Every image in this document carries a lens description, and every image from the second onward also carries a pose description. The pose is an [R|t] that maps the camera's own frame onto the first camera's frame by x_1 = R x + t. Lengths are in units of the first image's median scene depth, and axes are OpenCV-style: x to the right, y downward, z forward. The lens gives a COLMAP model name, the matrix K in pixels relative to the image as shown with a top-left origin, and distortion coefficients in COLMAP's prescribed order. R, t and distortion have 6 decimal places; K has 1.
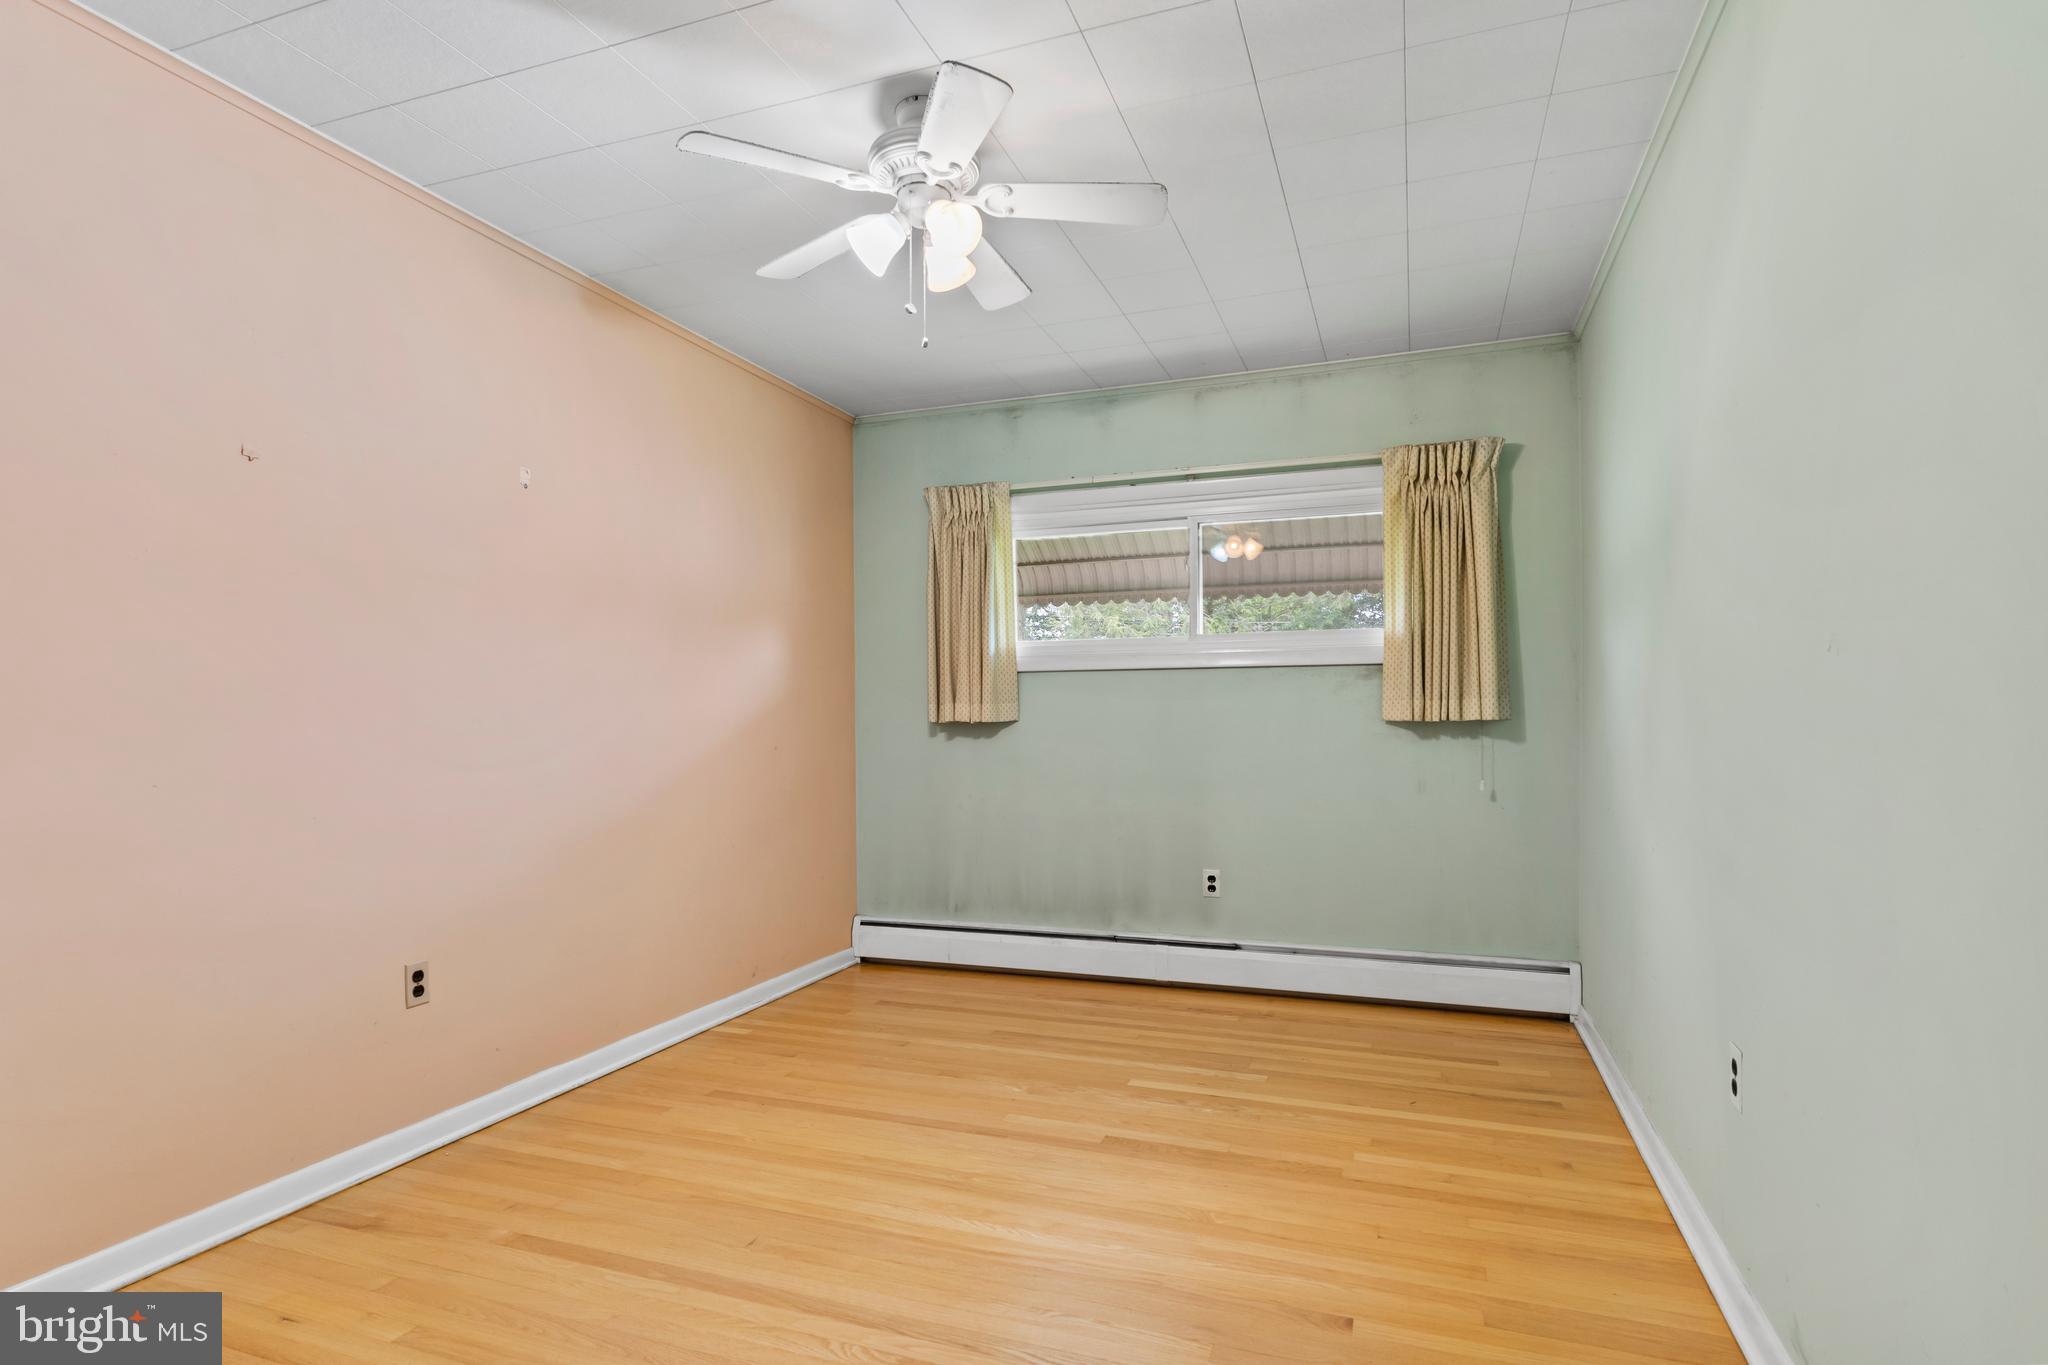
lens RADIAL K [[1065.4, 0, 1013.3], [0, 1065.4, 707.5], [0, 0, 1]] dist [-0.005173, 0.001145]
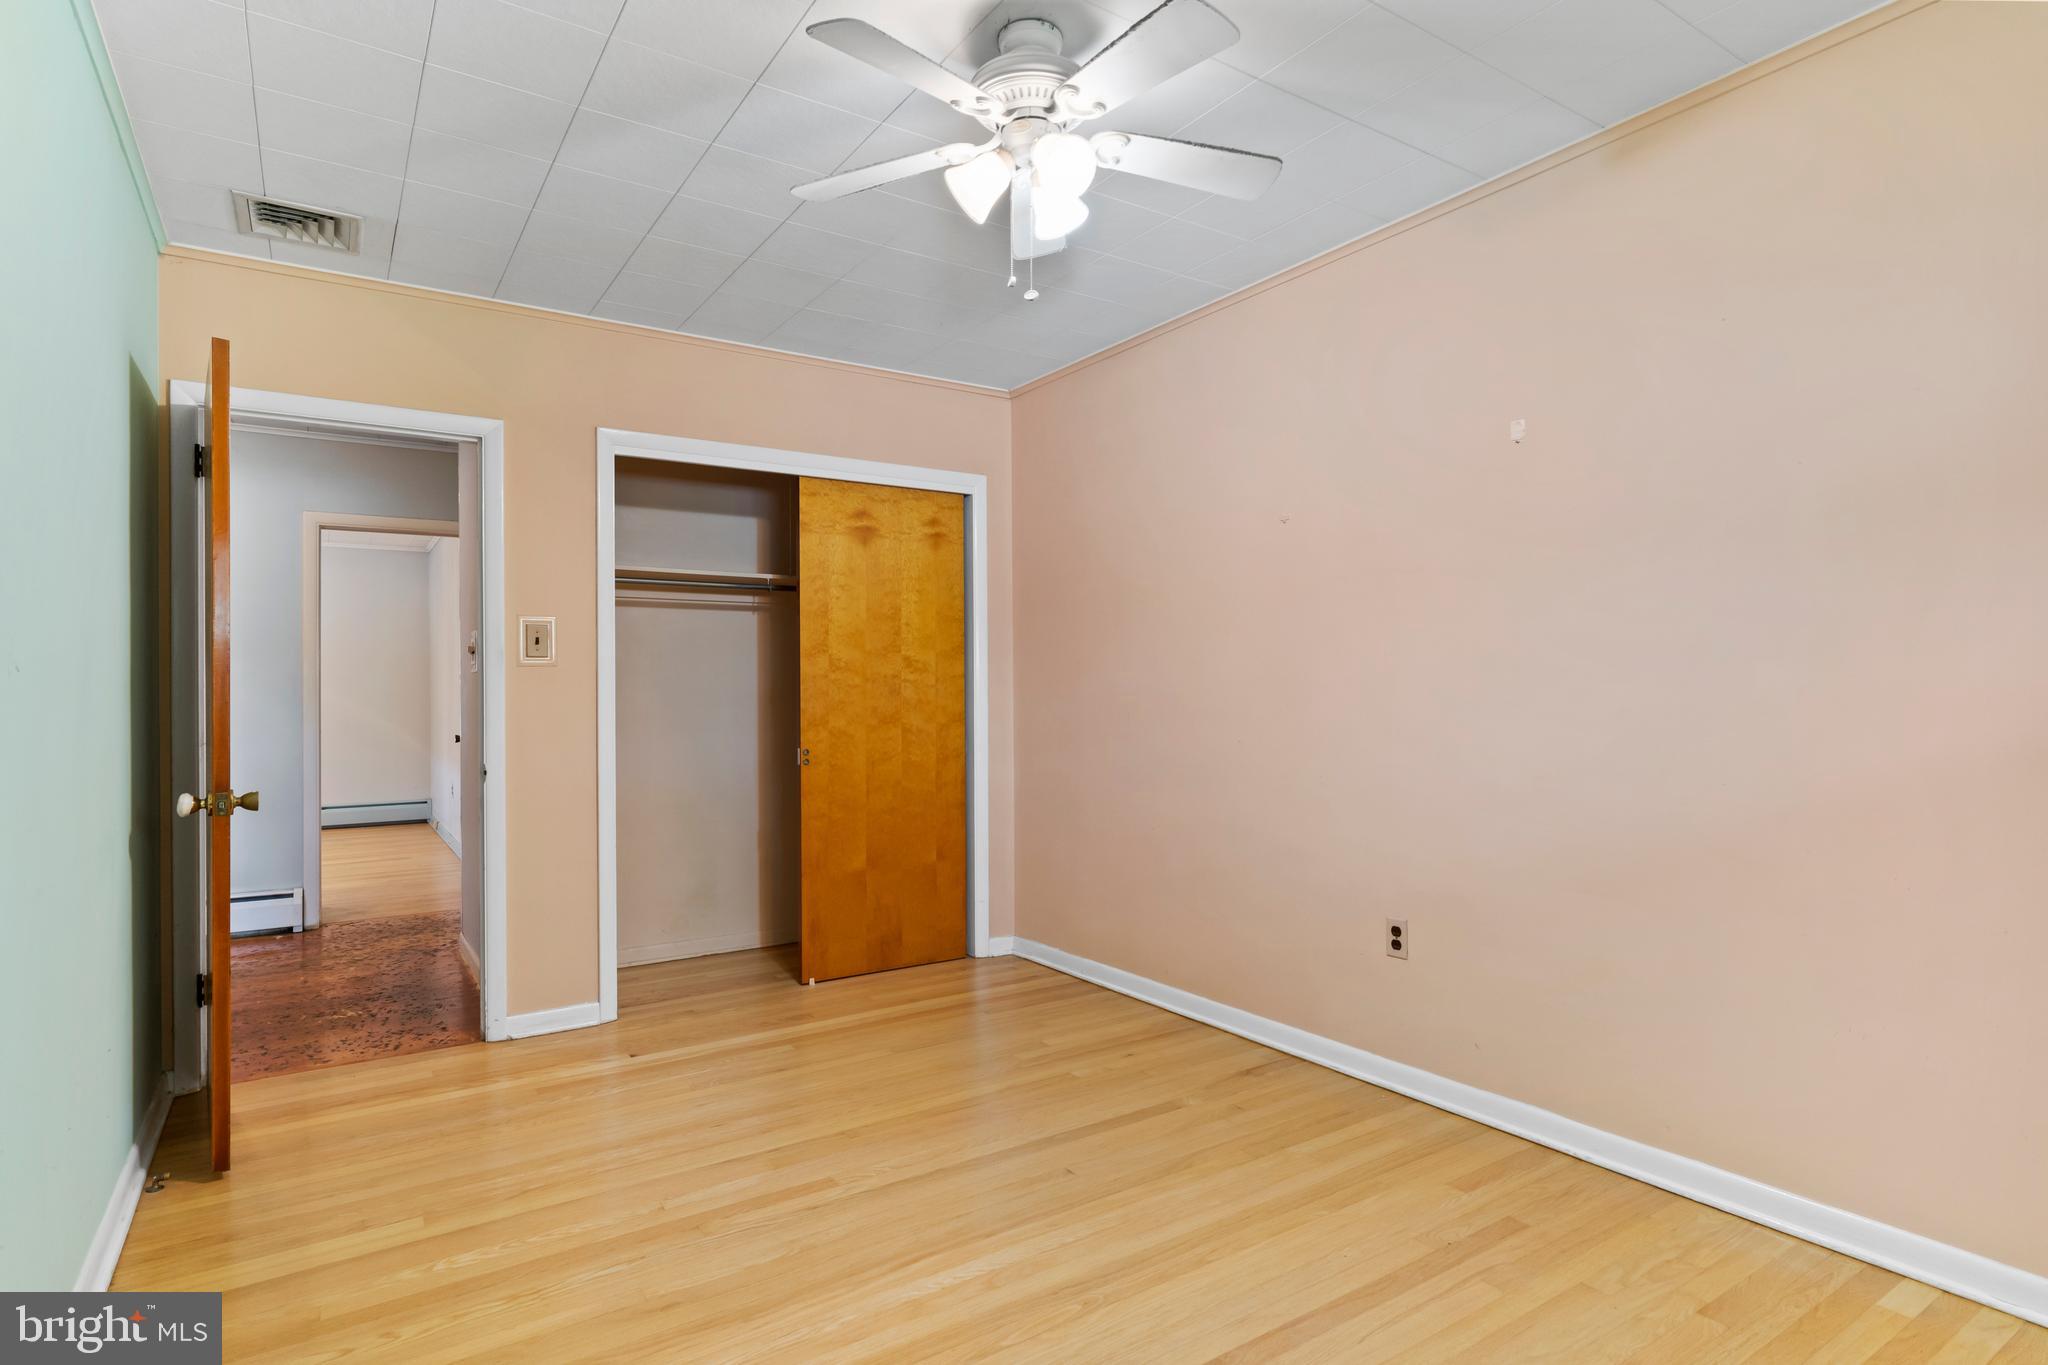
lens RADIAL K [[1065.6, 0, 1024.0], [0, 1065.6, 682.5], [0, 0, 1]] dist [-0.004000, 0.000102]
pose [[-0.581345, 0.007014, -0.813627, 0.592212], [0.028687, 0.999518, -0.011881, -0.007711], [0.813151, -0.030248, -0.581266, 1.371702]]
